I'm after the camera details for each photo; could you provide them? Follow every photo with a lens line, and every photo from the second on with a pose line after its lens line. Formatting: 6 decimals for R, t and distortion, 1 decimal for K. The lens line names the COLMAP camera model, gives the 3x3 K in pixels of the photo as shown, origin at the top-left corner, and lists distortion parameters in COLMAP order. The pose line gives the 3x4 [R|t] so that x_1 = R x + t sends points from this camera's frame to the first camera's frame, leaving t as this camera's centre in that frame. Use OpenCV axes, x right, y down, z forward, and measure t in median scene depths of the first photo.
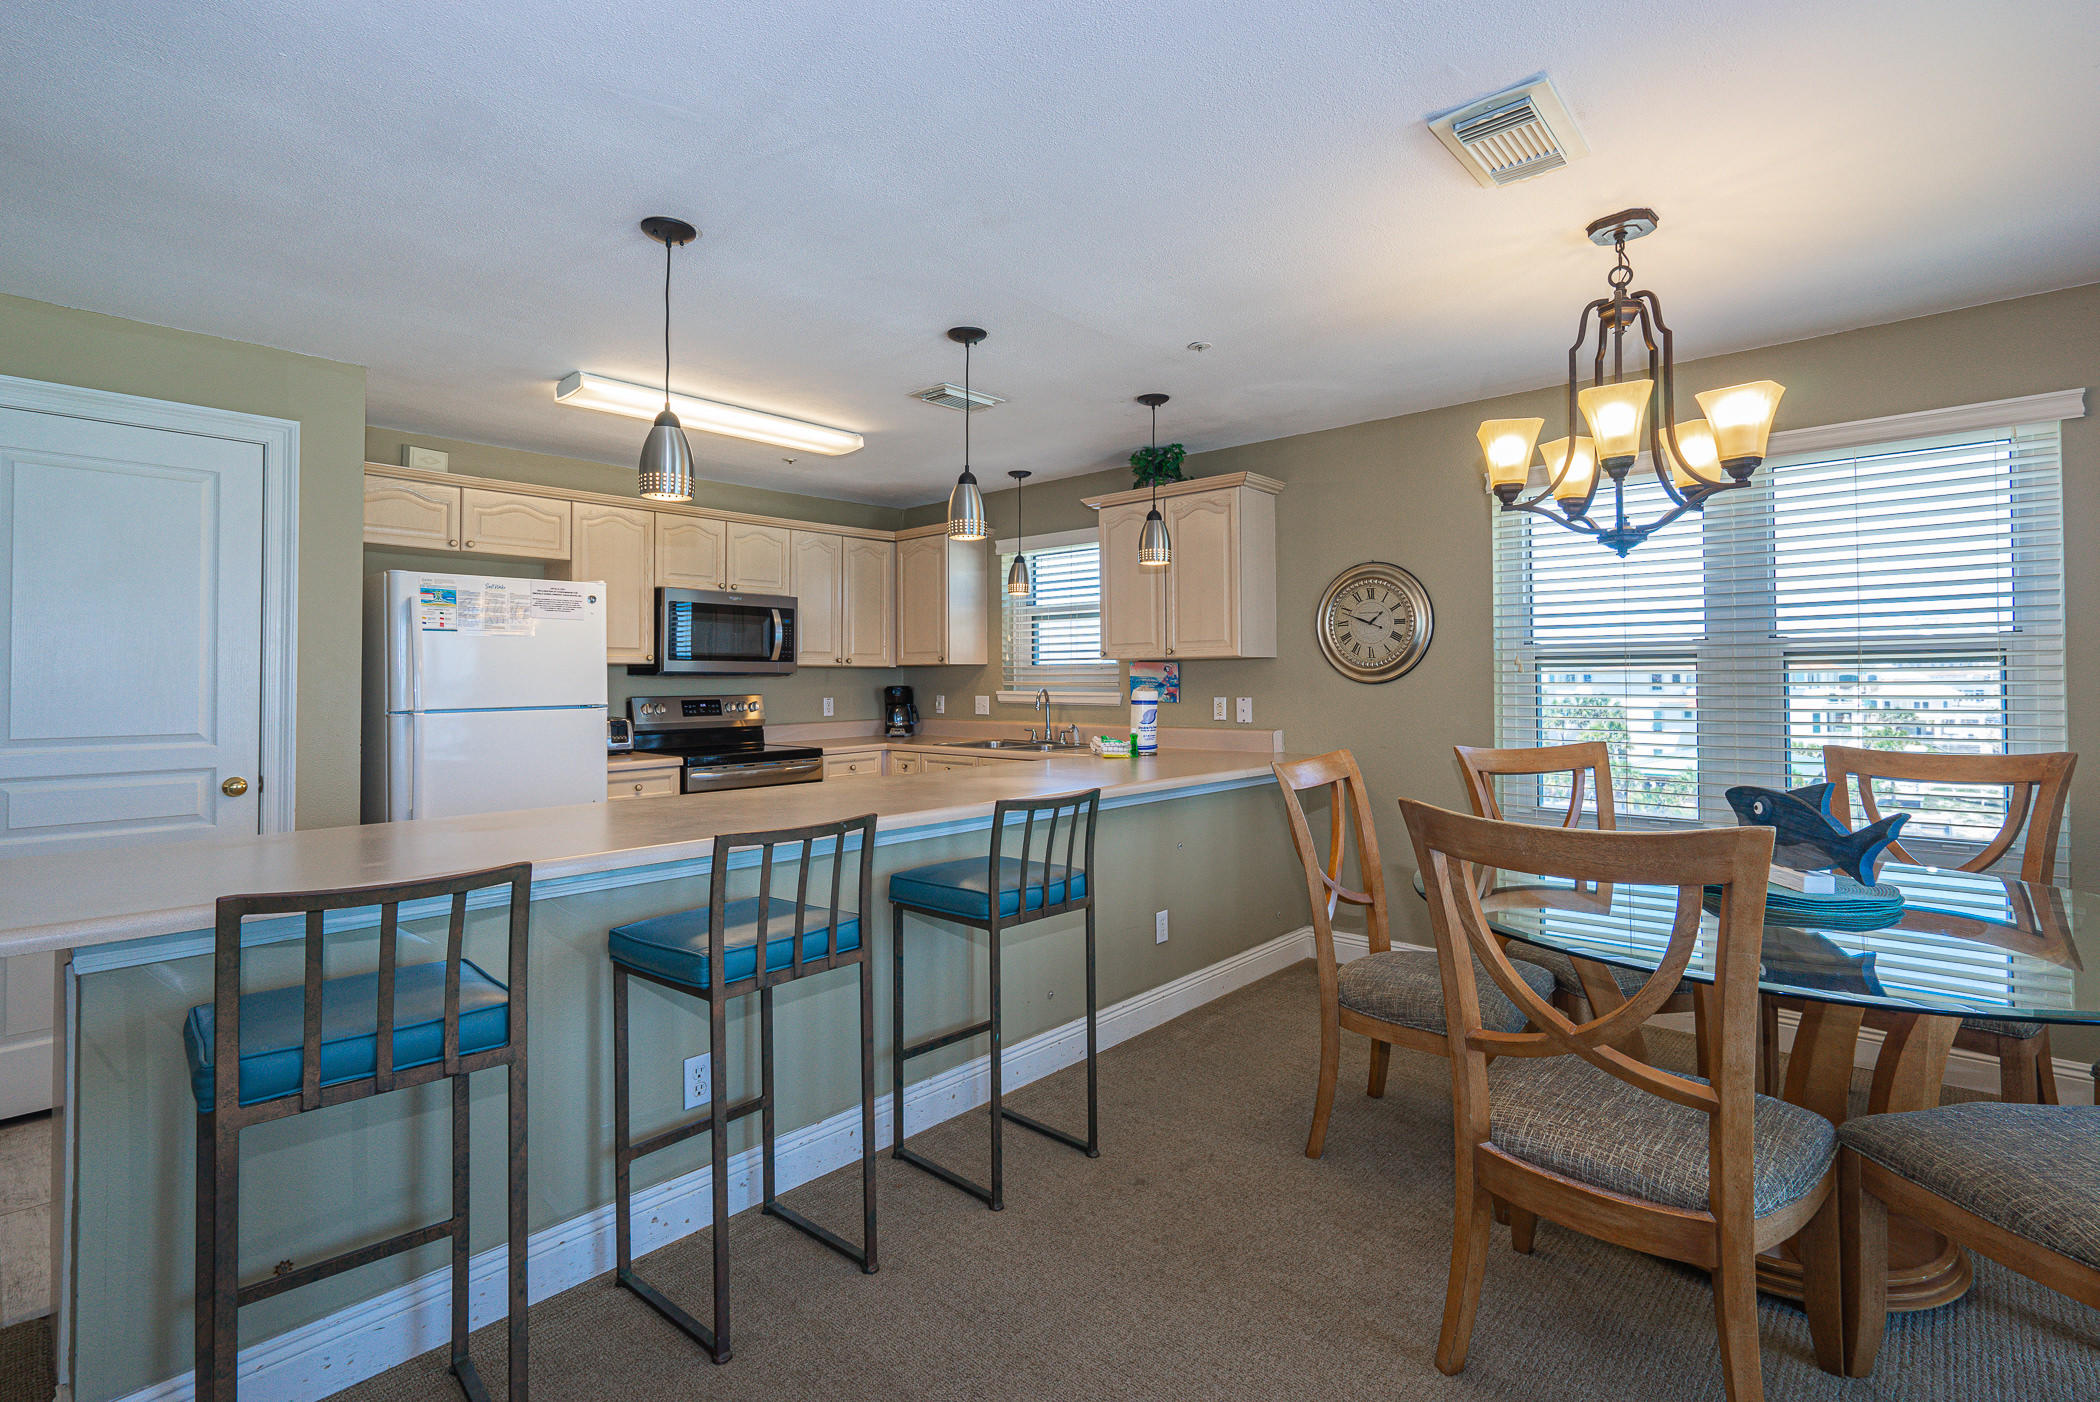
lens RADIAL K [[967.3, 0, 1043.0], [0, 967.3, 677.0], [0, 0, 1]] dist [-0.002387, 0.000760]
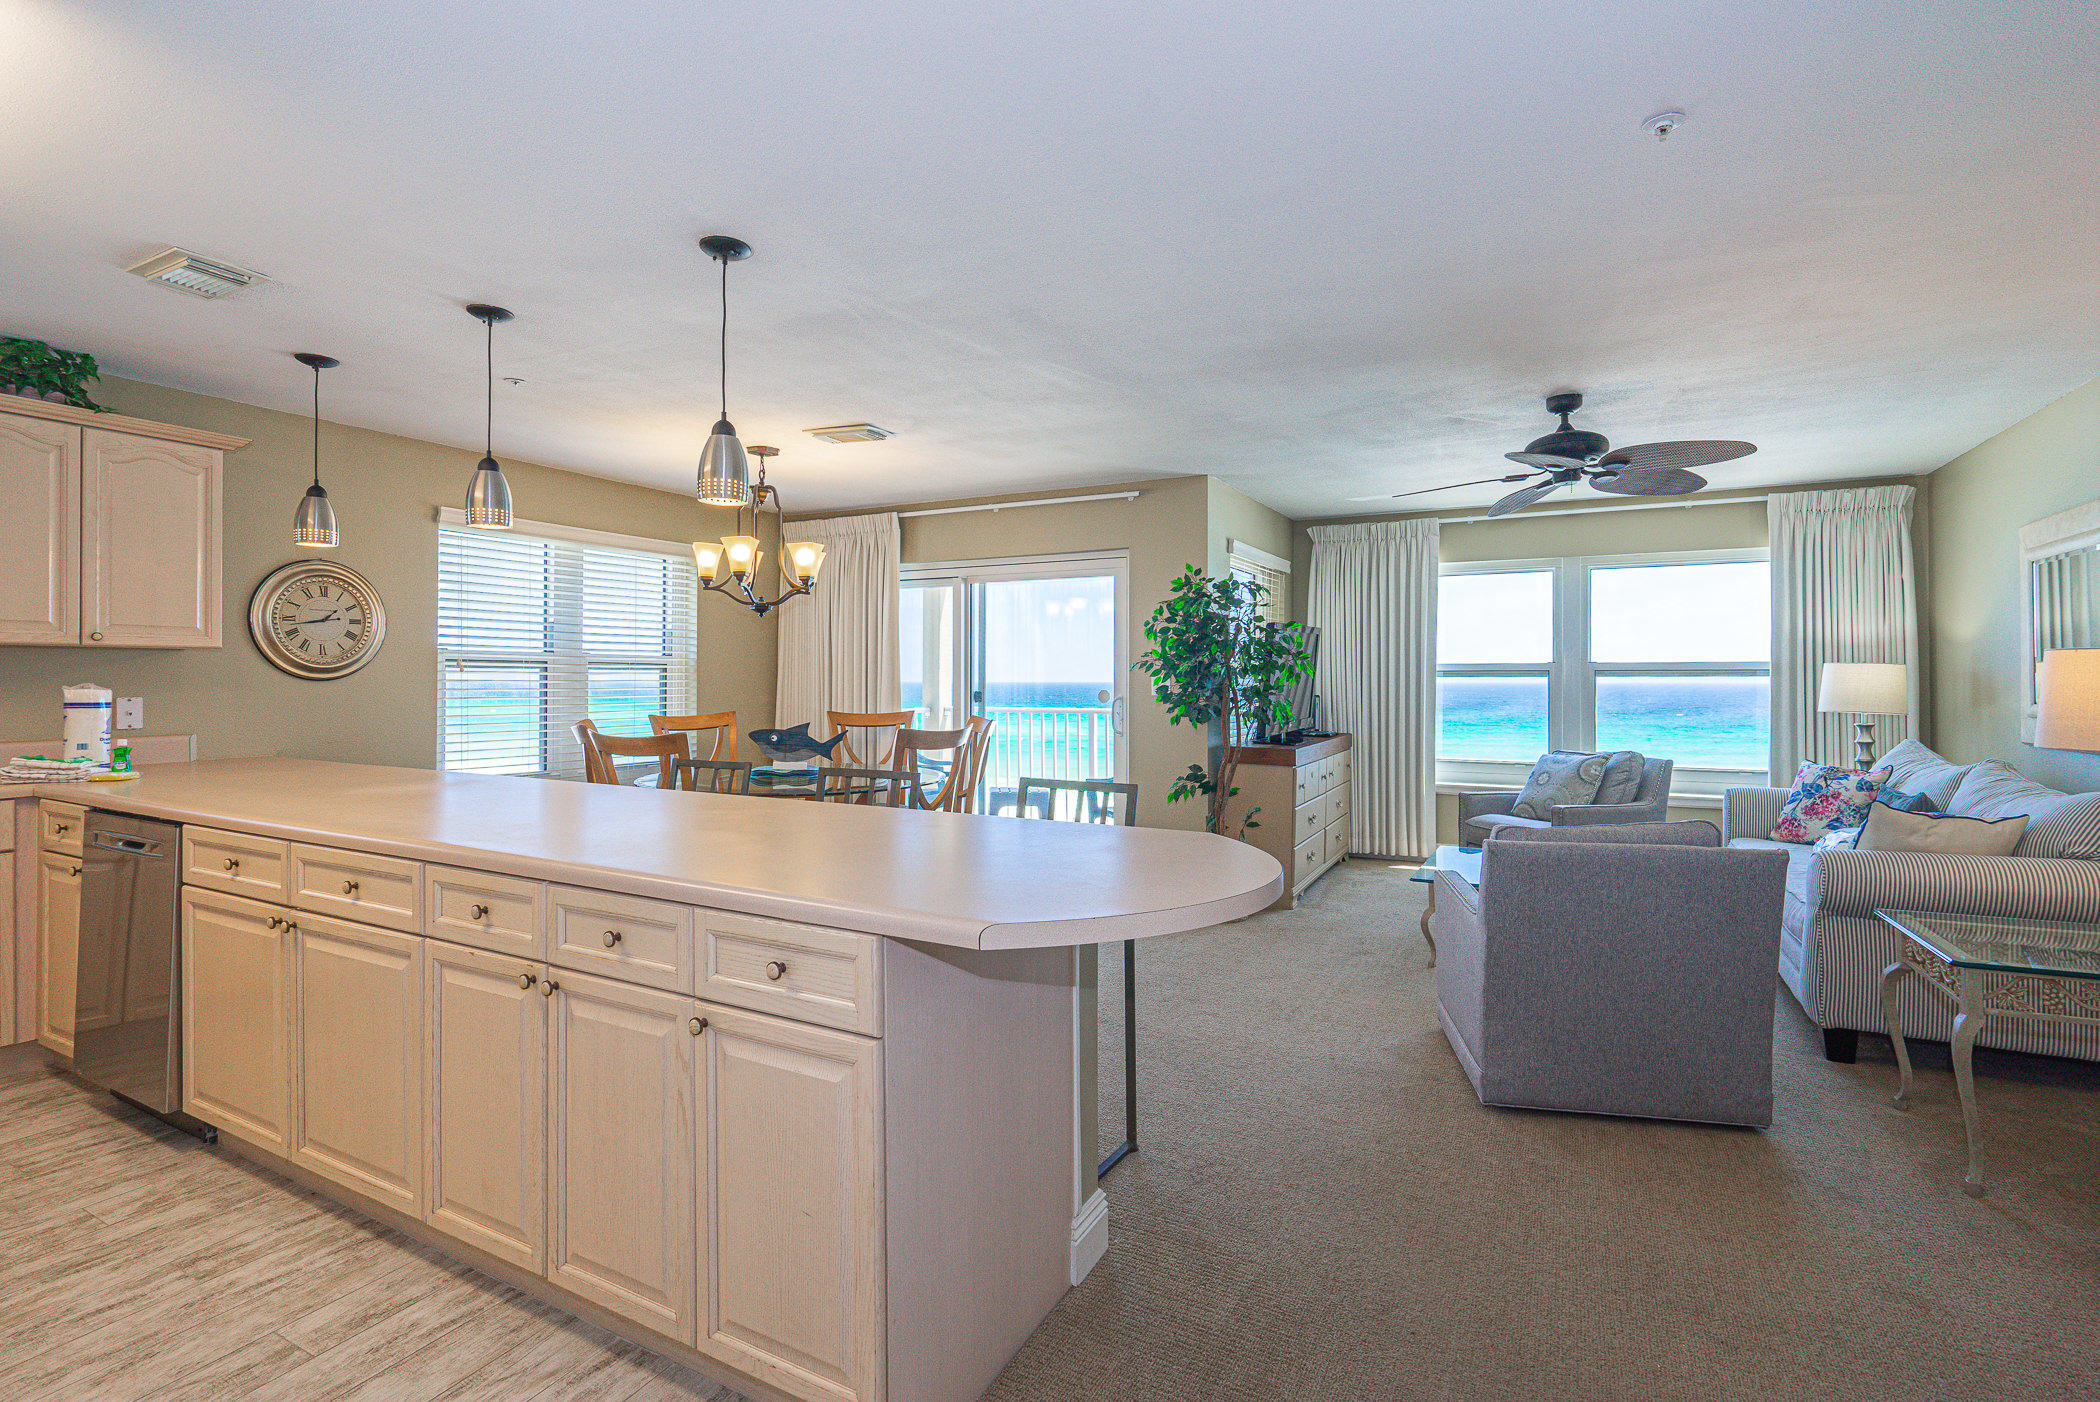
lens RADIAL K [[982.8, 0, 1066.0], [0, 982.8, 679.1], [0, 0, 1]] dist [0.001250, 0.000924]
pose [[-0.254792, 0.006007, 0.966977, -0.860915], [-0.004441, 0.999963, -0.007382, 0.009574], [-0.966986, -0.006175, -0.254756, 0.519195]]
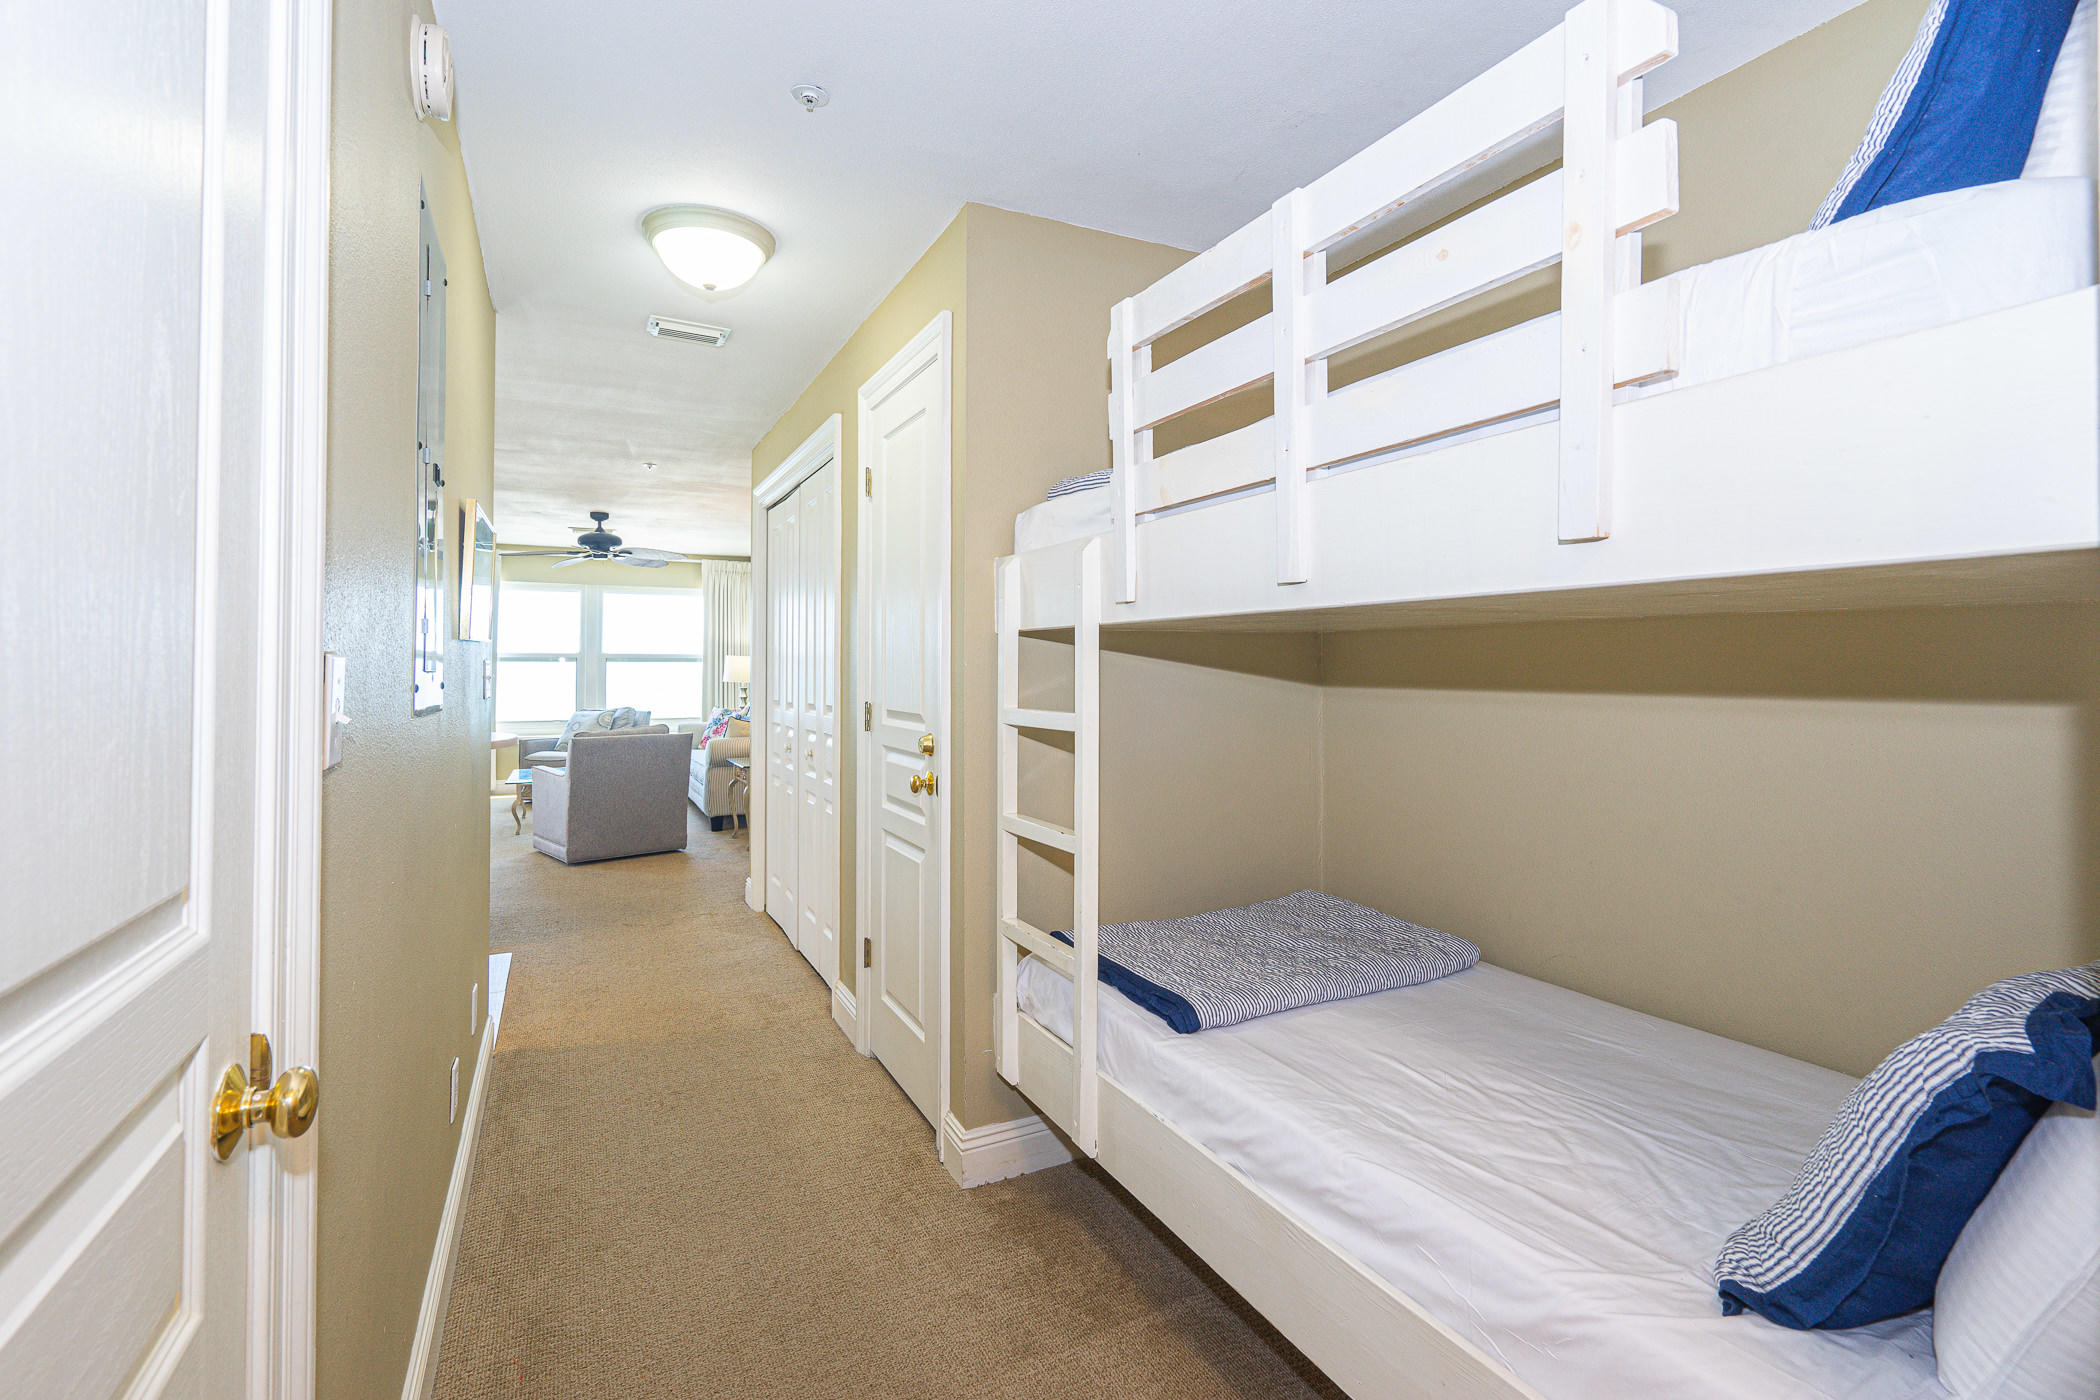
lens RADIAL K [[1000.4, 0, 1041.9], [0, 1000.4, 659.2], [0, 0, 1]] dist [-0.002102, -0.000269]
pose [[-0.925451, 0.007882, 0.378785, -1.482103], [0.001826, 0.999865, -0.016346, 0.024432], [-0.378863, -0.014436, -0.925340, 1.169200]]
